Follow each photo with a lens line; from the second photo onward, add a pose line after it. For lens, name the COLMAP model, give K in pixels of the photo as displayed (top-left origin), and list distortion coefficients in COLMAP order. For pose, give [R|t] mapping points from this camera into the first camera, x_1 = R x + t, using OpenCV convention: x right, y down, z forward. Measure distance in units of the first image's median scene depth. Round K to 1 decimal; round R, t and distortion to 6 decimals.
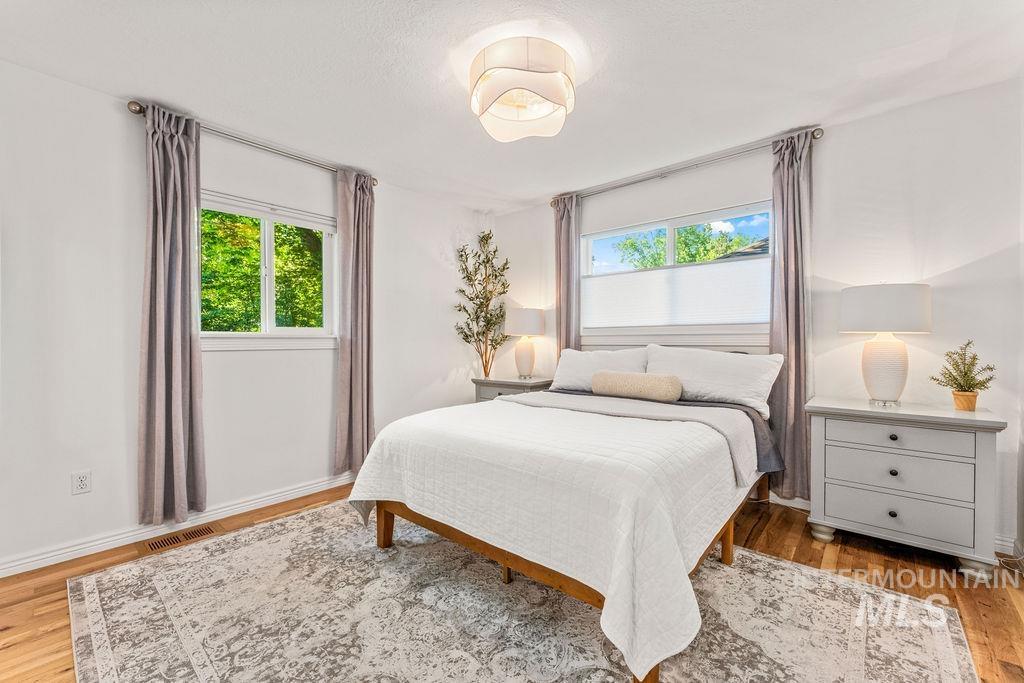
lens RADIAL K [[408.7, 0, 509.0], [0, 408.7, 343.1], [0, 0, 1]] dist [-0.001472, -0.000065]
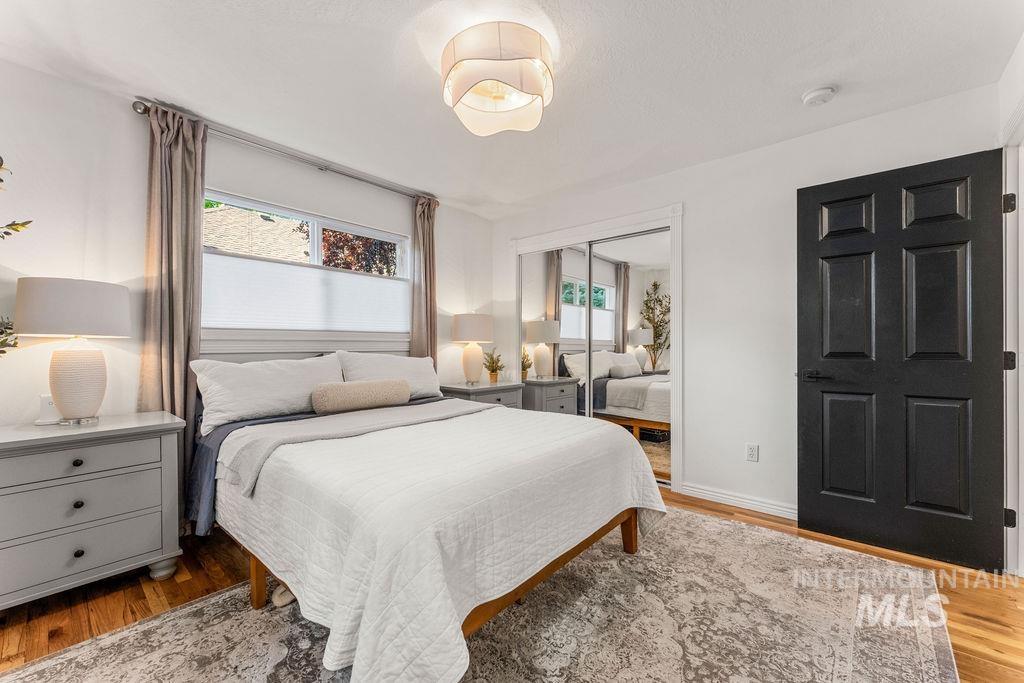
lens RADIAL K [[408.7, 0, 509.0], [0, 408.7, 343.1], [0, 0, 1]] dist [-0.001472, -0.000065]
pose [[0.013535, 0.010742, 0.999851, -0.700164], [0.008842, 0.999902, -0.010862, -0.000838], [-0.999869, 0.008988, 0.013439, 0.744673]]
